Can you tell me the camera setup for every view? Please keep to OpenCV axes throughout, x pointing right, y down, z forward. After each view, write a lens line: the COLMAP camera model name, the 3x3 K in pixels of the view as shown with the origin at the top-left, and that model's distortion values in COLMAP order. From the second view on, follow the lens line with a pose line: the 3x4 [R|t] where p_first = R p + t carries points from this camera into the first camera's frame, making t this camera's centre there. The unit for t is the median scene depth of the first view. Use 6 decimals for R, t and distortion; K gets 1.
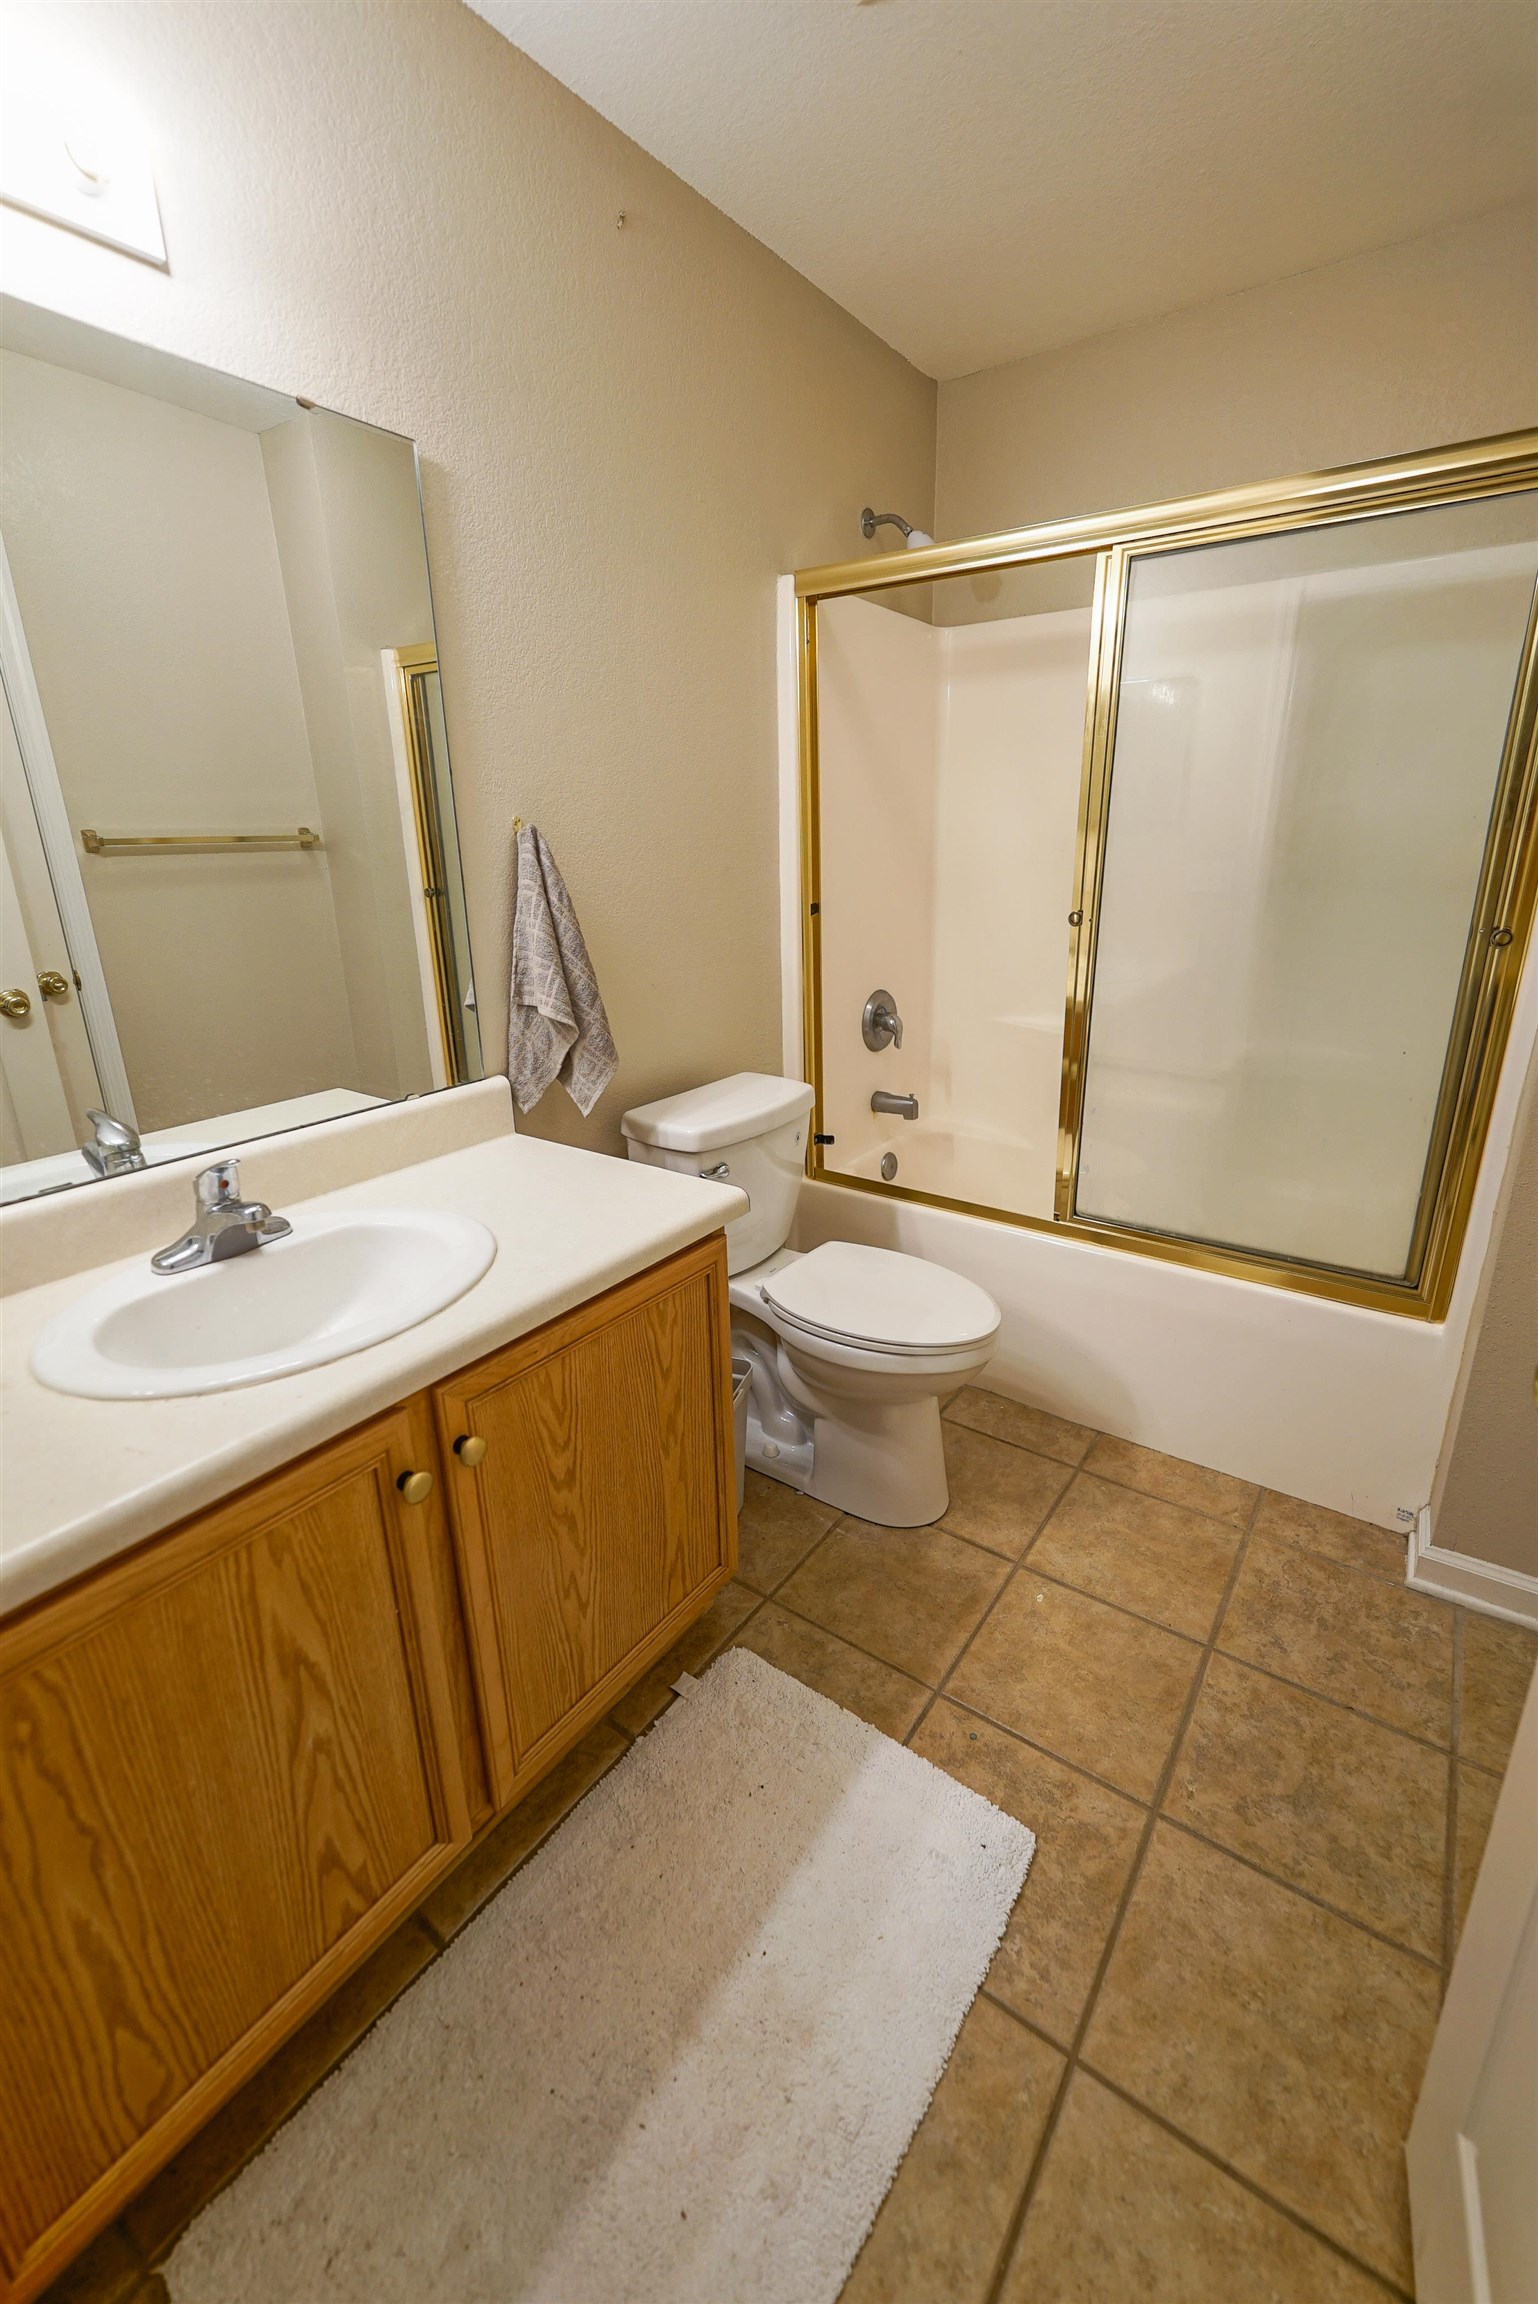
lens RADIAL K [[948.2, 0, 762.0], [0, 948.2, 1127.9], [0, 0, 1]] dist [0.005183, 0.000159]
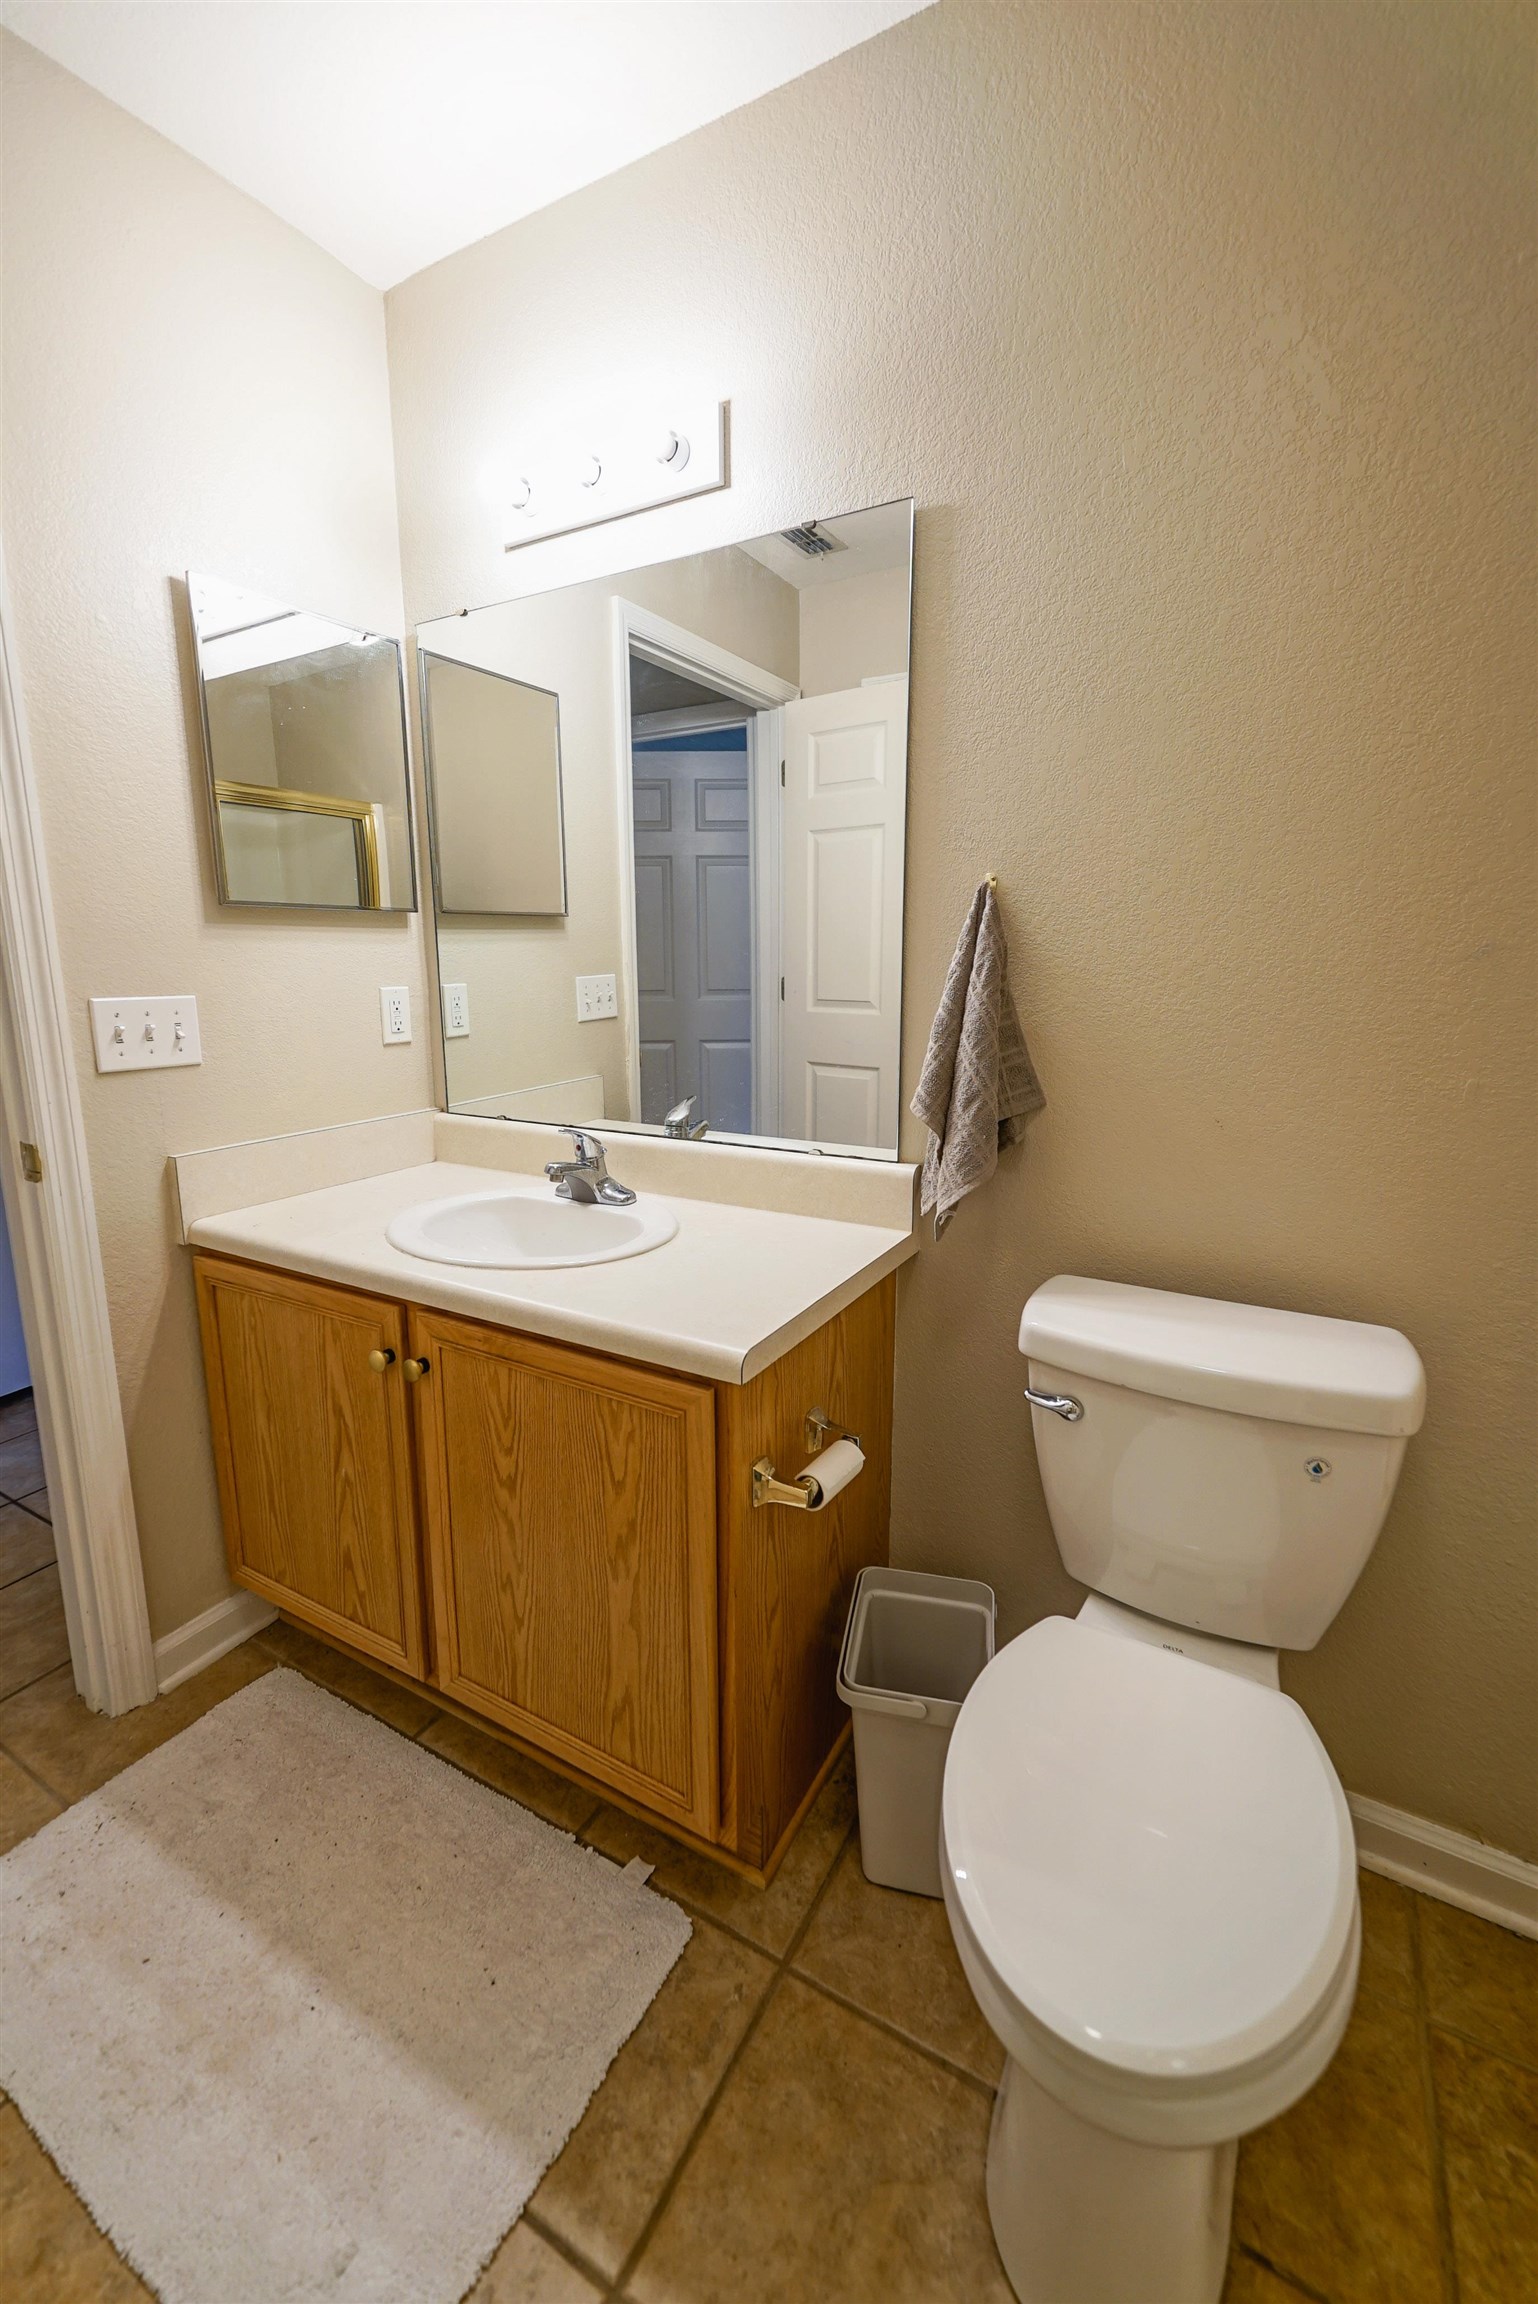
lens RADIAL K [[948.2, 0, 762.0], [0, 948.2, 1127.9], [0, 0, 1]] dist [0.005183, 0.000159]
pose [[0.096399, 0.197722, -0.975507, 0.745808], [-0.290612, 0.942958, 0.162406, -0.250146], [0.951973, 0.267838, 0.148361, 0.956374]]
